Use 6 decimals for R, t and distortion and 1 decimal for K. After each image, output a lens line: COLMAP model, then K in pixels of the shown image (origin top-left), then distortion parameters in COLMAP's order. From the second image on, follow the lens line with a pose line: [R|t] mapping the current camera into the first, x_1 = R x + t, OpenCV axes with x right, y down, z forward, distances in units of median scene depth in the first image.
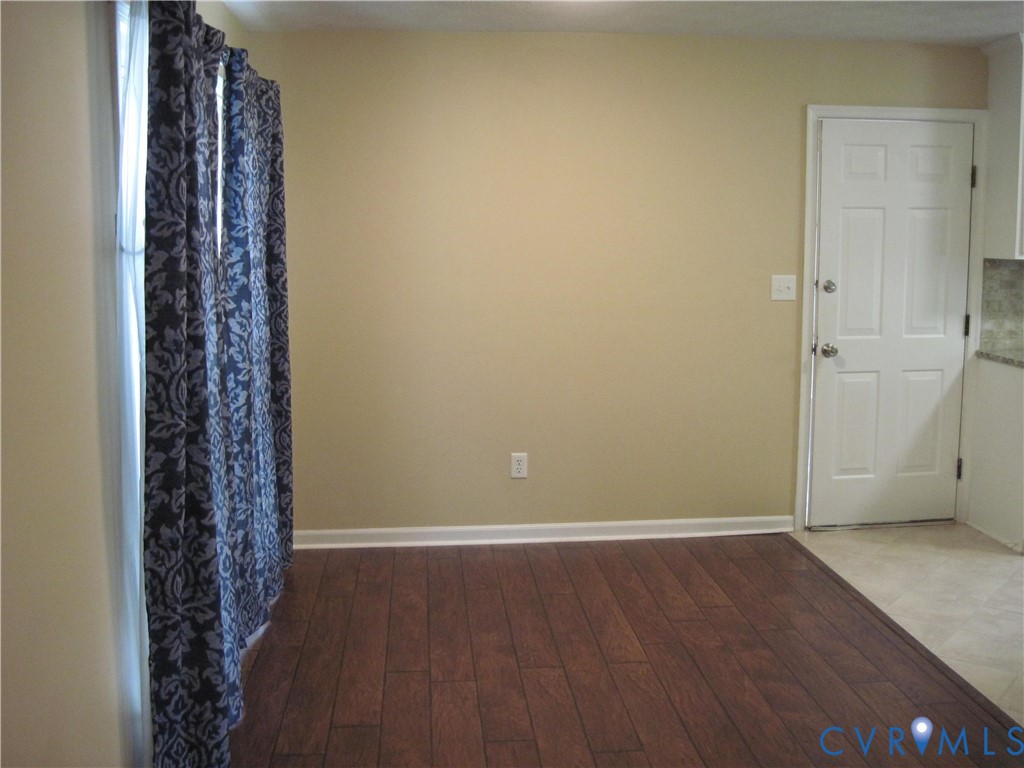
lens RADIAL K [[1040.1, 0, 512.0], [0, 1040.1, 384.0], [0, 0, 1]] dist [-0.107702, 0.010992]
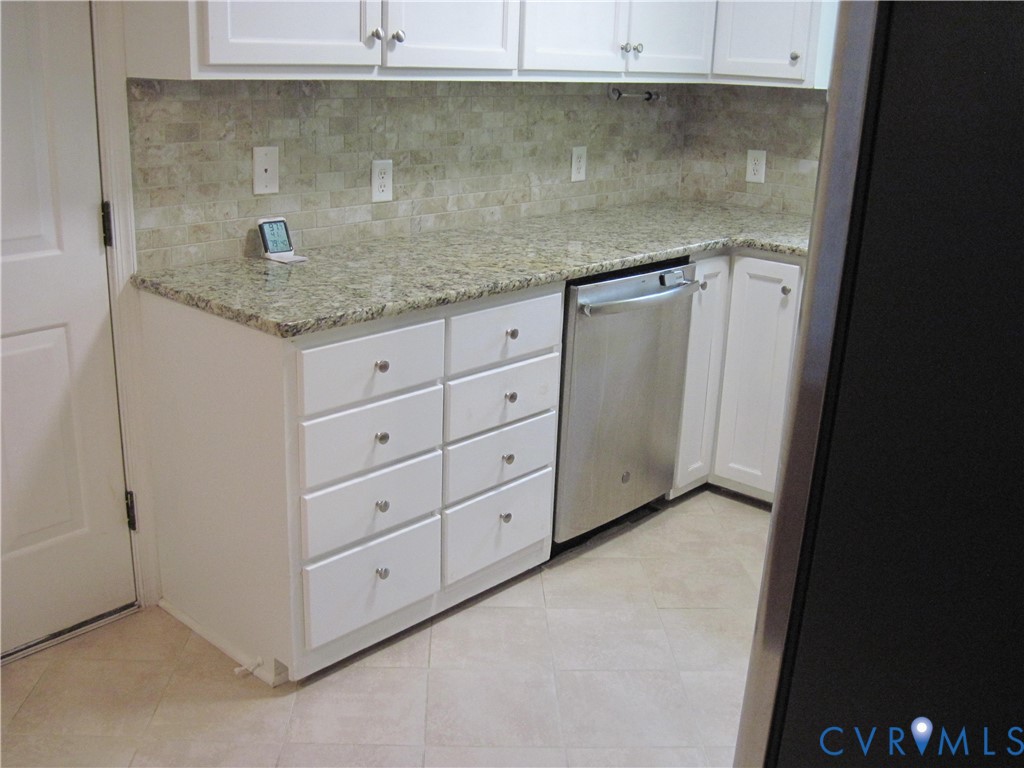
lens RADIAL K [[1040.1, 0, 512.0], [0, 1040.1, 384.0], [0, 0, 1]] dist [-0.107702, 0.010992]
pose [[0.732720, -0.184350, 0.655085, 0.261621], [0.052392, 0.975034, 0.215788, -0.077739], [-0.678510, -0.123791, 0.724085, 0.521038]]
